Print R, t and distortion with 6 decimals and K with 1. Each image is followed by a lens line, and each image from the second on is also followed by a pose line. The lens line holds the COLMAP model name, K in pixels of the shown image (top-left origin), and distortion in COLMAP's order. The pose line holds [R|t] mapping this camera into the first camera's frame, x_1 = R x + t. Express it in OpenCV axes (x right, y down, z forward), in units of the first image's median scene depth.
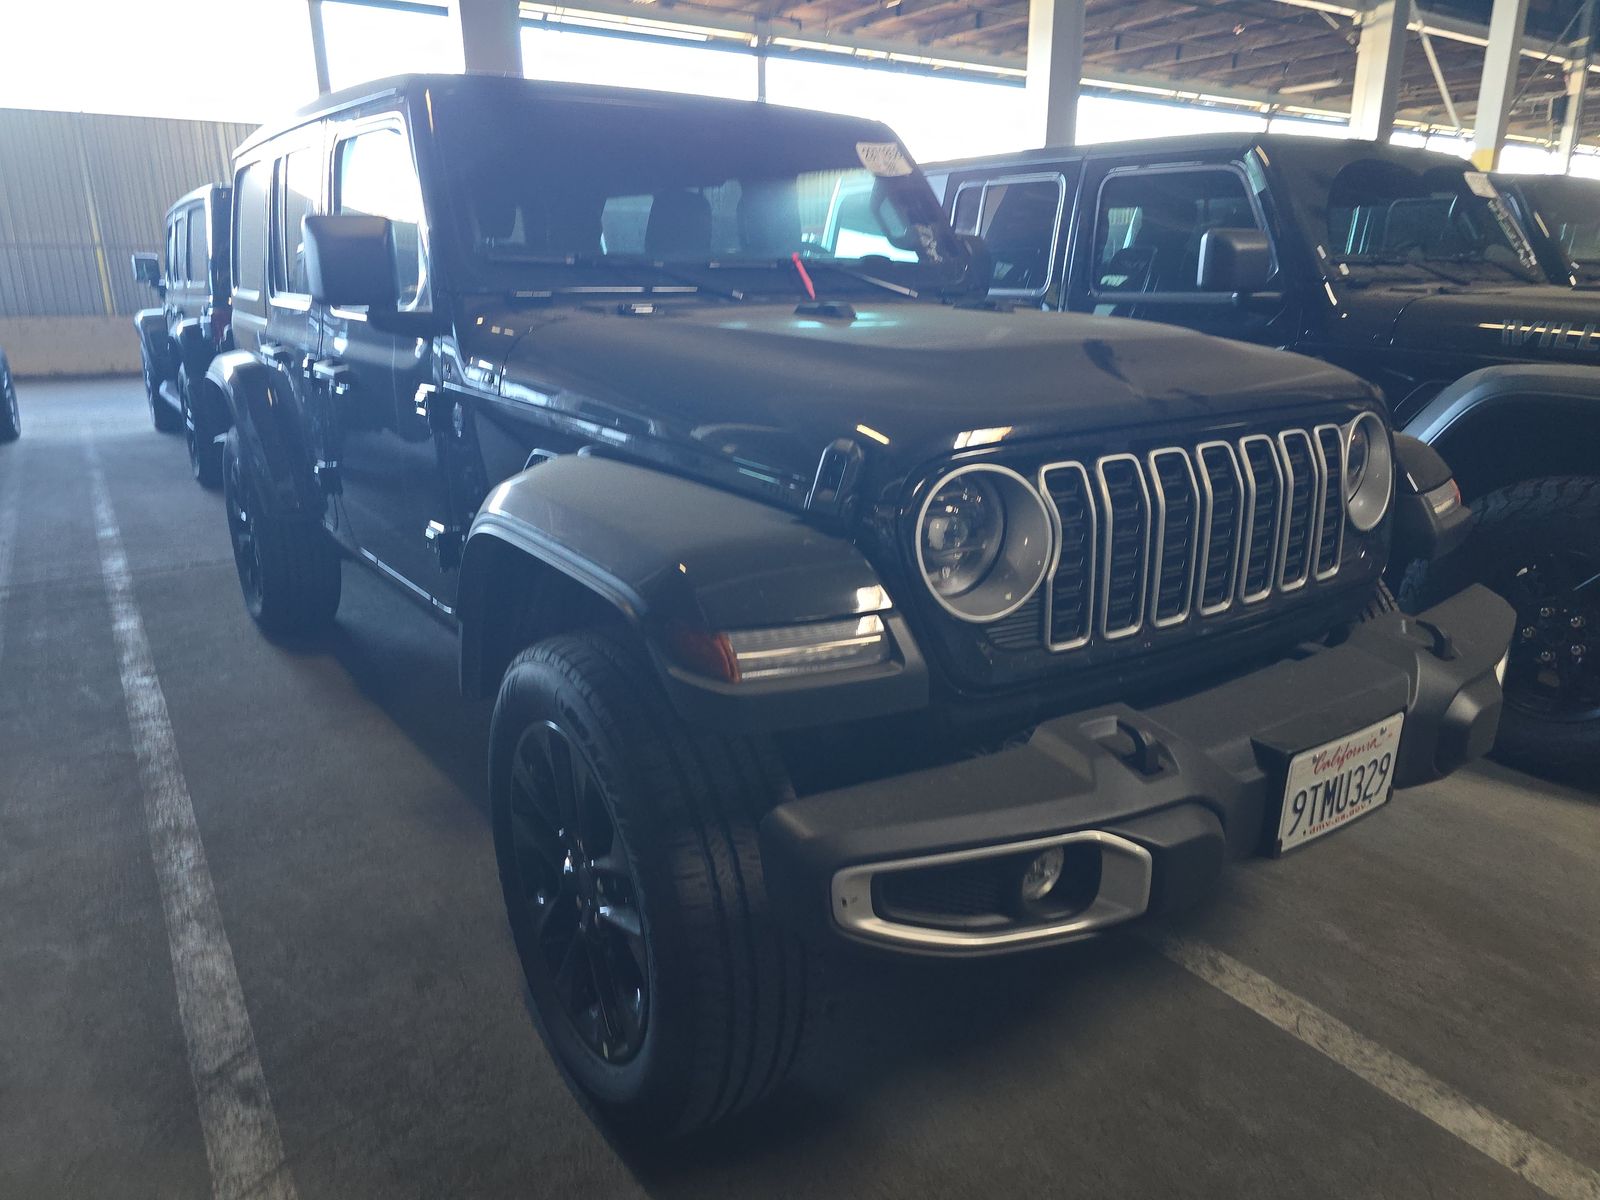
lens RADIAL K [[1067.5, 0, 787.3], [0, 1067.5, 597.7], [0, 0, 1]] dist [0.061232, -0.053671]
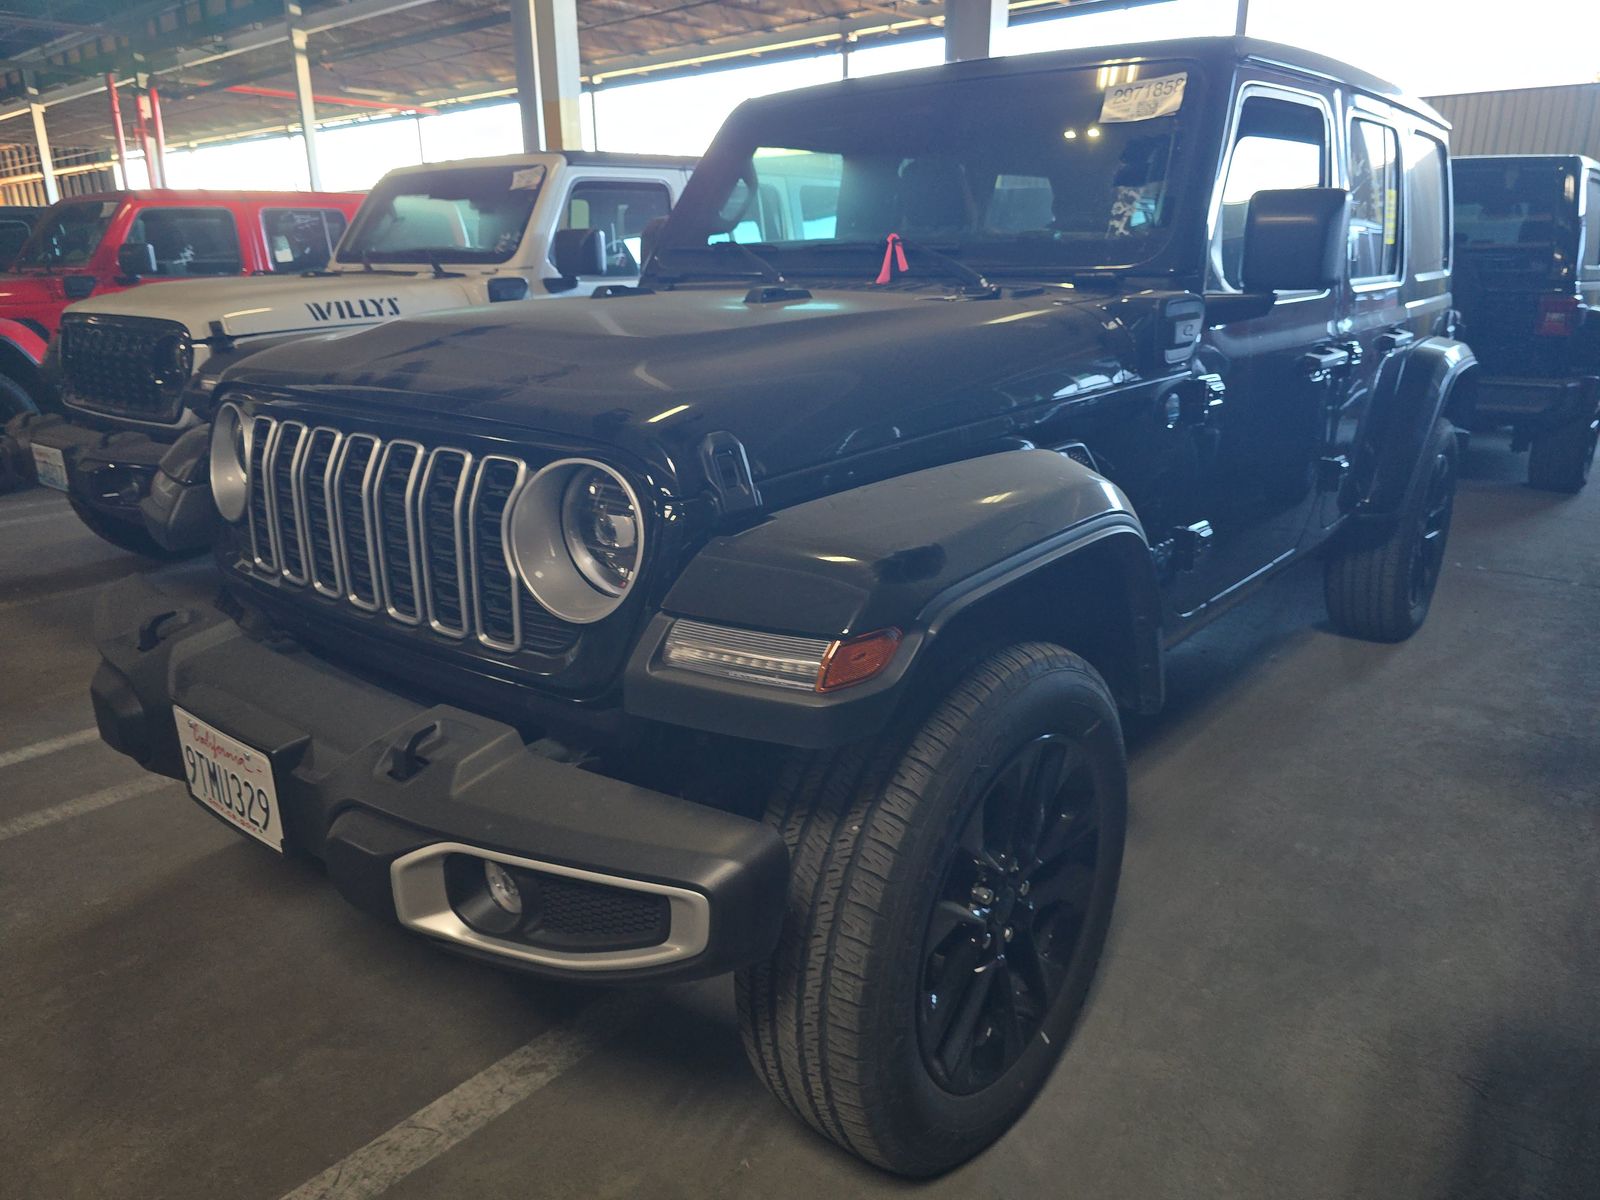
lens RADIAL K [[1067.5, 0, 787.3], [0, 1067.5, 597.7], [0, 0, 1]] dist [0.061232, -0.053671]
pose [[0.293650, 0.286881, -0.911849, 1.270965], [-0.279441, 0.937998, 0.205117, -0.274072], [0.914157, 0.194576, 0.355609, 0.909762]]
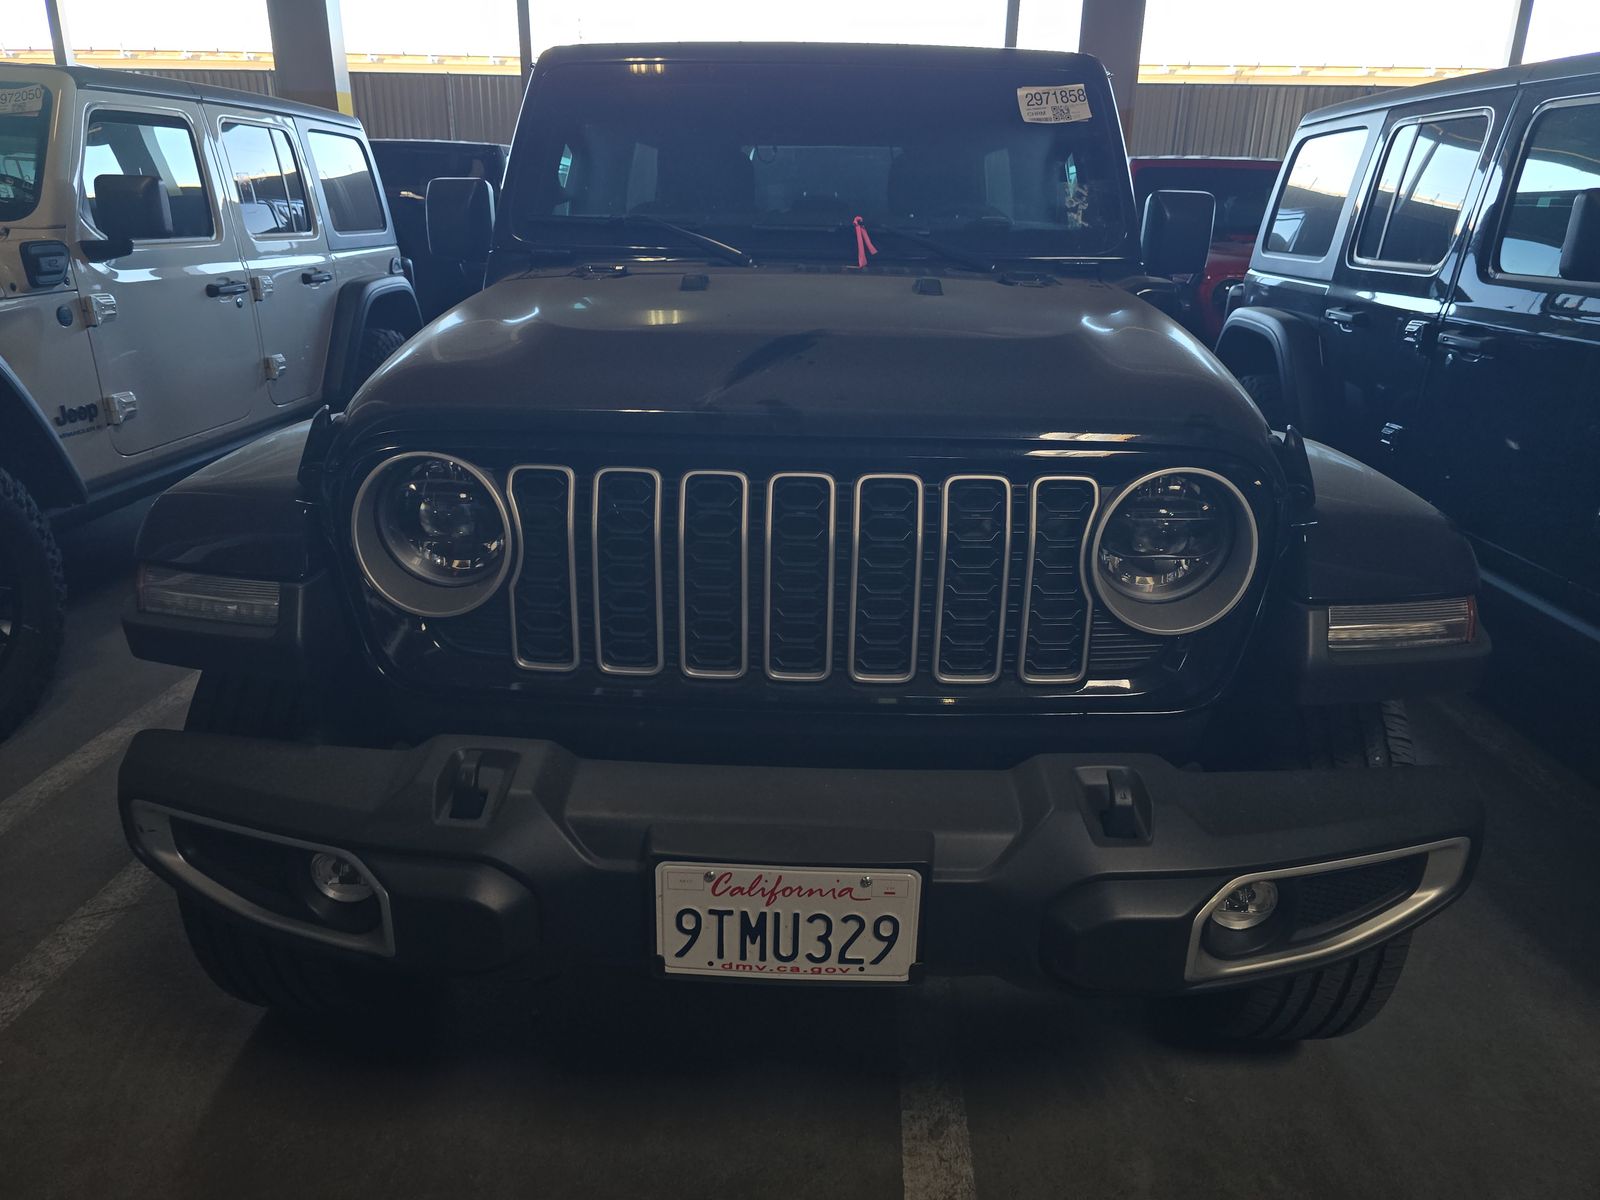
lens RADIAL K [[1067.5, 0, 787.3], [0, 1067.5, 597.7], [0, 0, 1]] dist [0.061232, -0.053671]
pose [[0.813192, 0.209259, -0.543073, 0.740431], [-0.189181, 0.977493, 0.093373, -0.110950], [0.550389, 0.026809, 0.834478, 0.290442]]
